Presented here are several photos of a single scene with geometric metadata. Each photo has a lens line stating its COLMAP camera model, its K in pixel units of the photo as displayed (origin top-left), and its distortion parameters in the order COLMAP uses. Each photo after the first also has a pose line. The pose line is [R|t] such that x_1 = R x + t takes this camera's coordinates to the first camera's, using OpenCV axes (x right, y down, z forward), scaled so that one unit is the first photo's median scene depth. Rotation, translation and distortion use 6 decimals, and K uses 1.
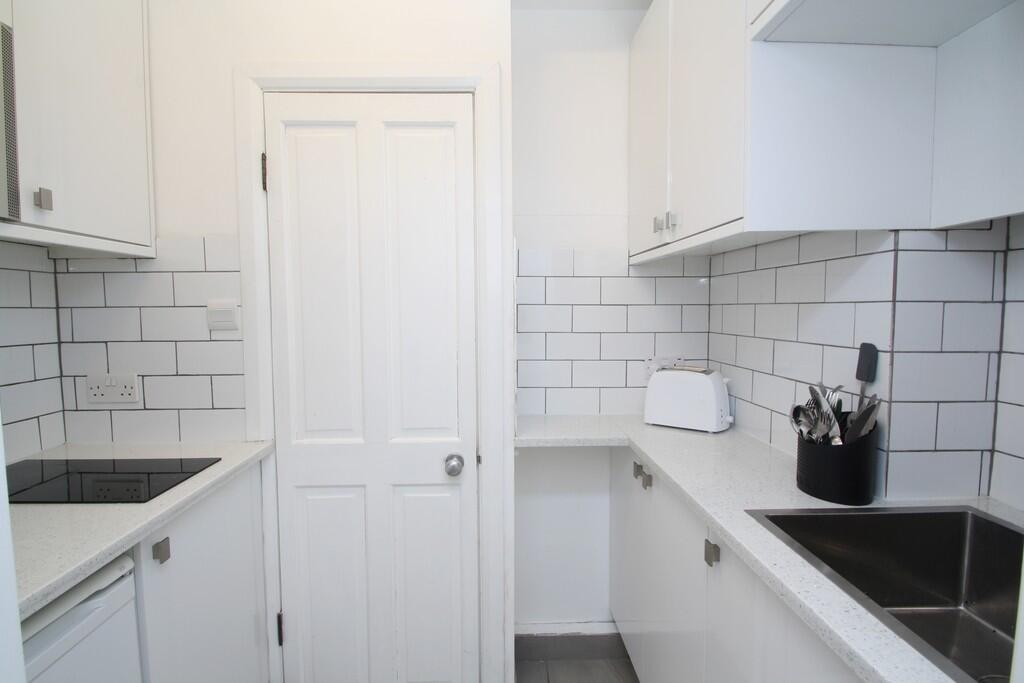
lens RADIAL K [[476.5, 0, 498.7], [0, 476.5, 338.3], [0, 0, 1]] dist [0.014775, -0.019047]
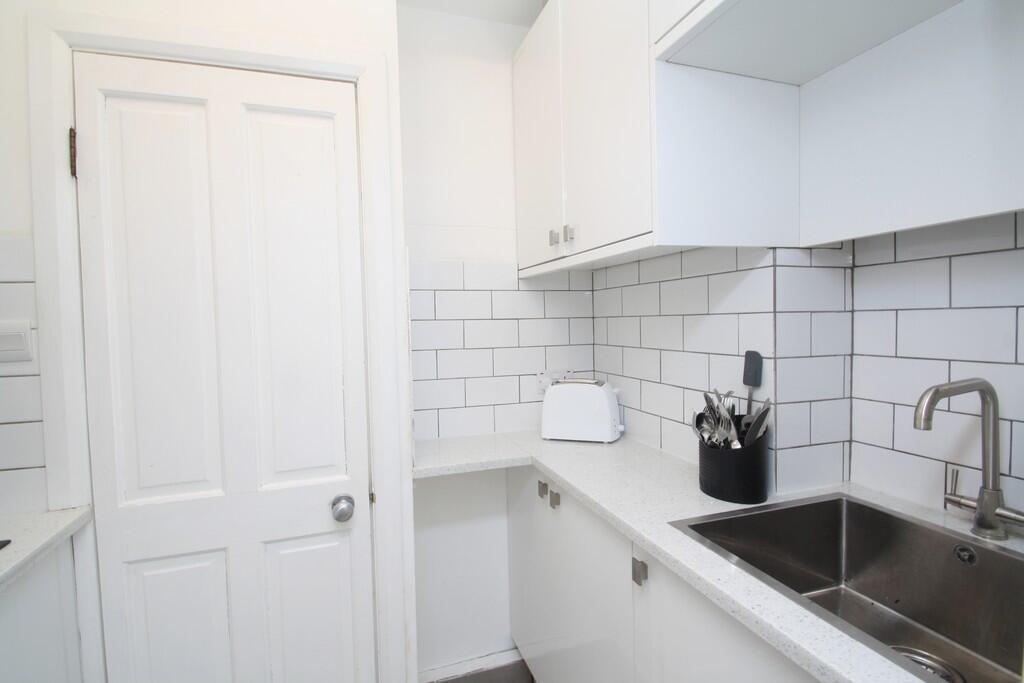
lens RADIAL K [[476.5, 0, 498.7], [0, 476.5, 338.3], [0, 0, 1]] dist [0.014775, -0.019047]
pose [[0.956705, -0.026833, 0.289819, -0.070455], [0.035724, 0.999038, -0.025431, -0.008398], [-0.288858, 0.034684, 0.956743, 0.092328]]
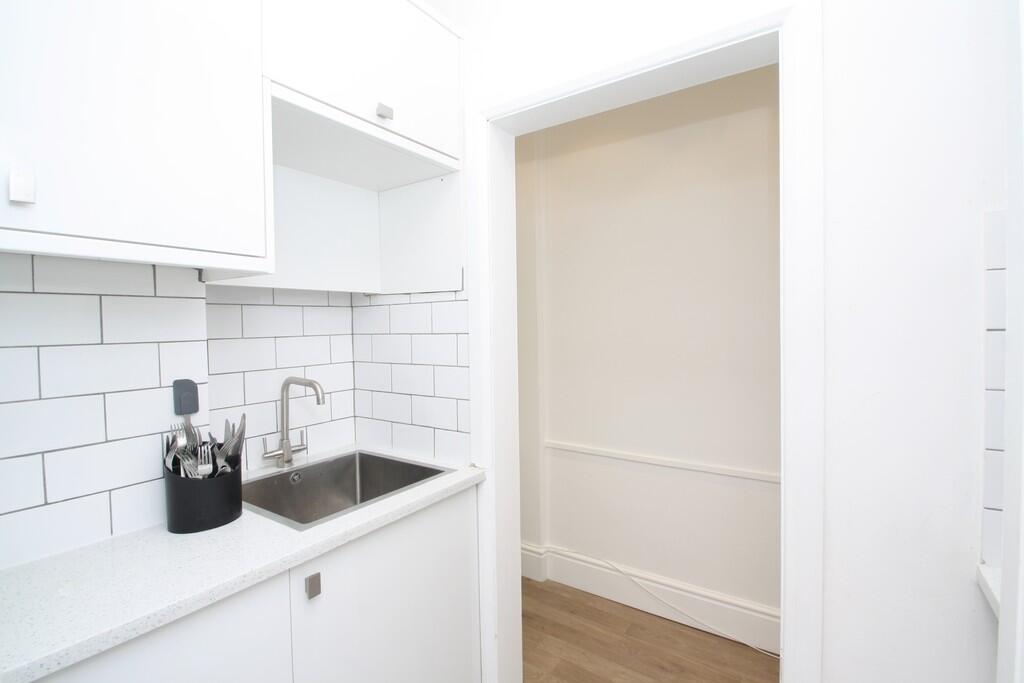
lens RADIAL K [[476.5, 0, 498.7], [0, 476.5, 338.3], [0, 0, 1]] dist [0.014775, -0.019047]
pose [[-0.803150, 0.024475, 0.595273, -0.340108], [0.076027, 0.995198, 0.061658, -0.071056], [-0.590905, 0.094778, -0.801154, 1.070869]]
